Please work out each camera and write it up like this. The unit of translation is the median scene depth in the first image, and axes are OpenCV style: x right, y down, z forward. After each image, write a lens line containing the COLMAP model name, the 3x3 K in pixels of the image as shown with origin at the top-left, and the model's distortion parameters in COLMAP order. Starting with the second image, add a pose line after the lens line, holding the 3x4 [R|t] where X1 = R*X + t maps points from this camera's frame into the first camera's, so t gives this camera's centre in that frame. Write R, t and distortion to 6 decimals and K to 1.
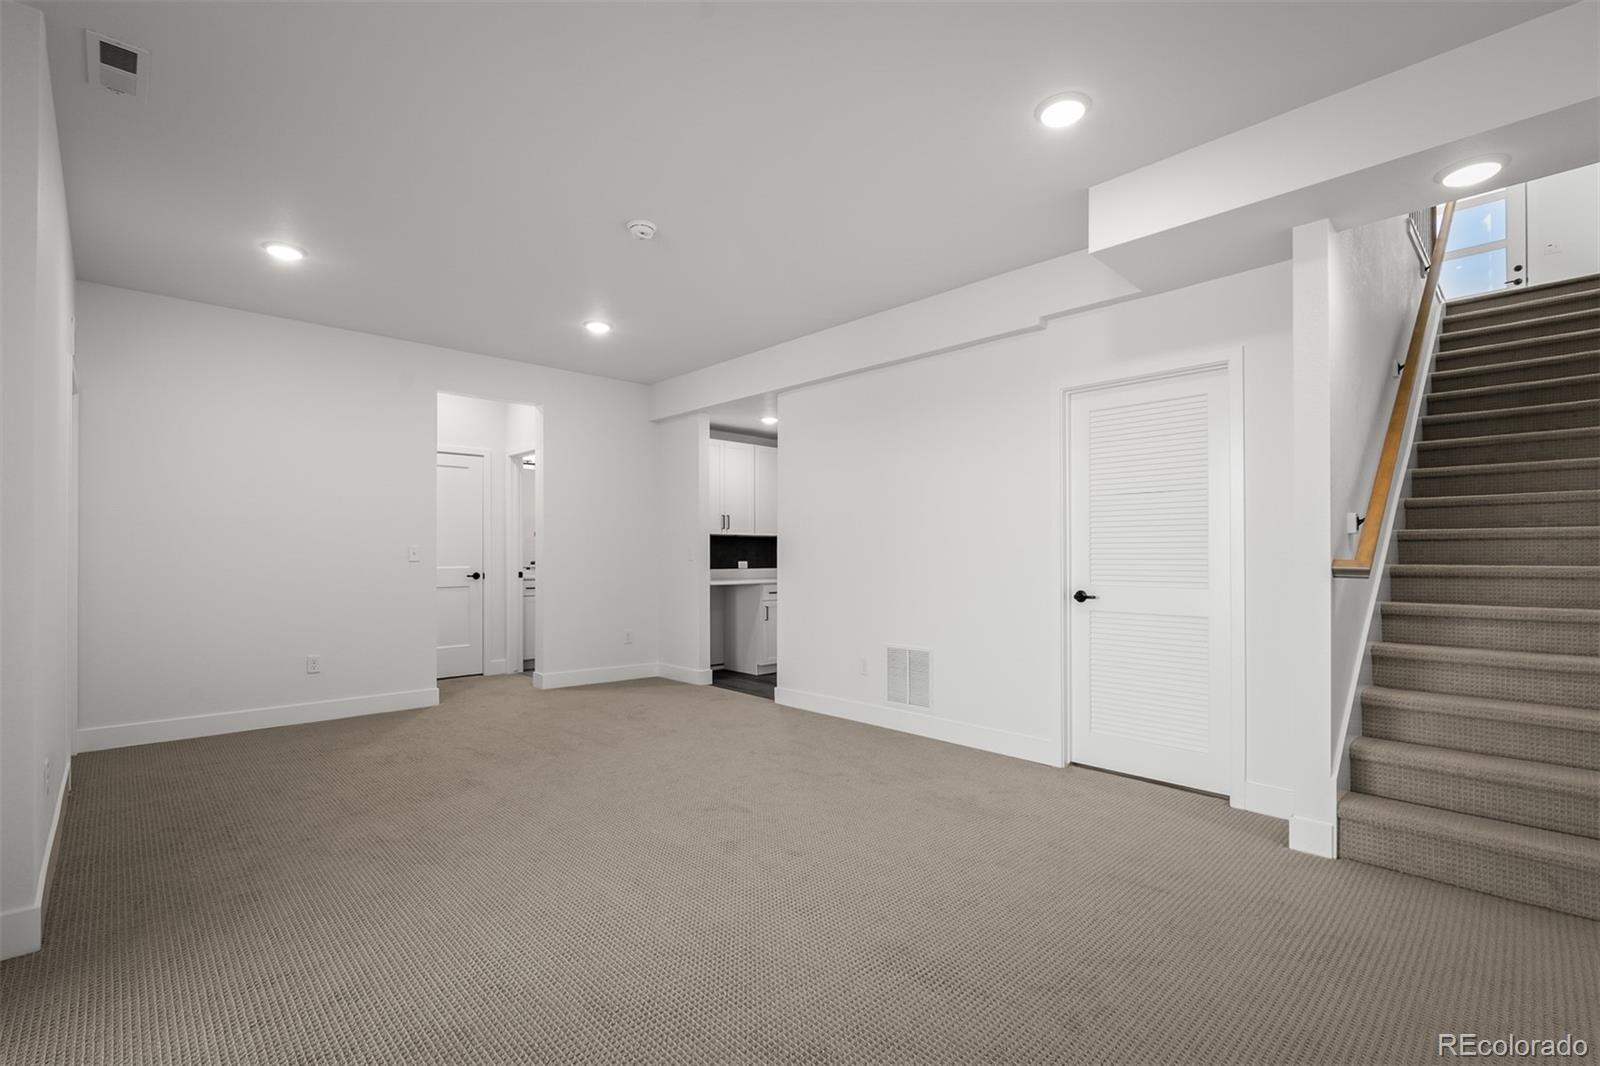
lens RADIAL K [[711.8, 0, 799.8], [0, 711.8, 552.5], [0, 0, 1]] dist [-0.000803, -0.000087]
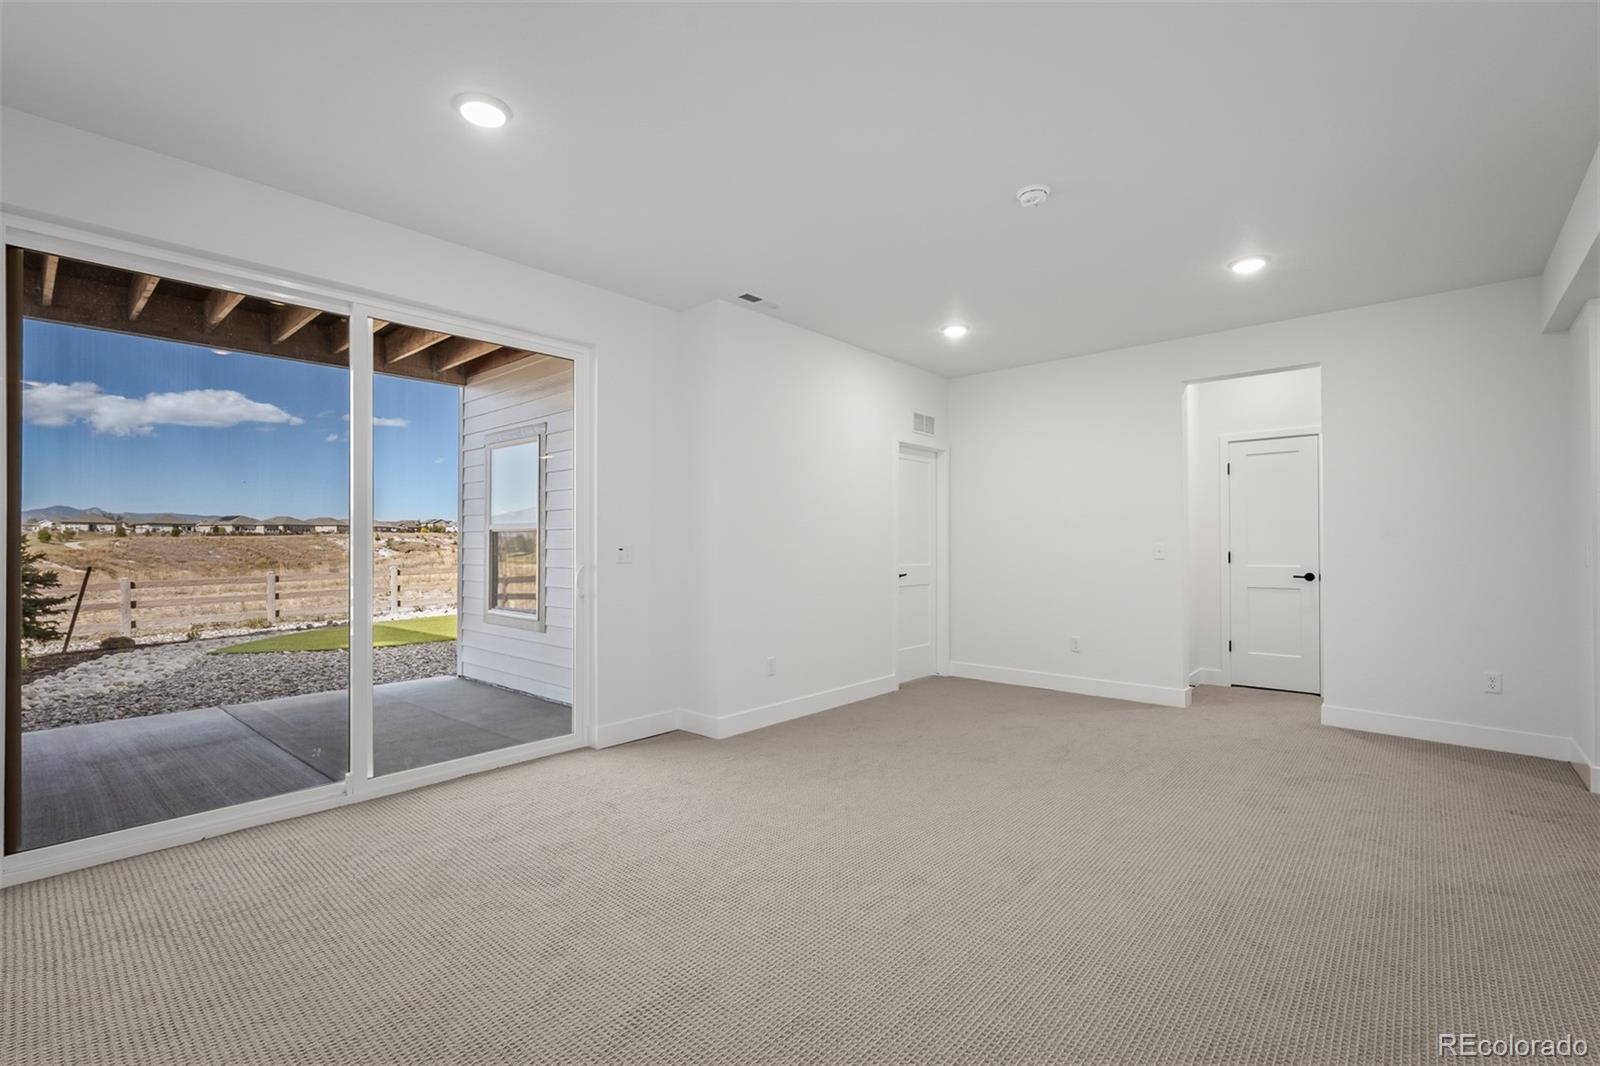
lens RADIAL K [[700.5, 0, 800.0], [0, 700.5, 533.0], [0, 0, 1]] dist [-0.000201, -0.000025]
pose [[0.081008, -0.018369, -0.996544, 0.396339], [0.004011, 0.999828, -0.018103, -0.008188], [0.996705, -0.002531, 0.081068, 0.396111]]
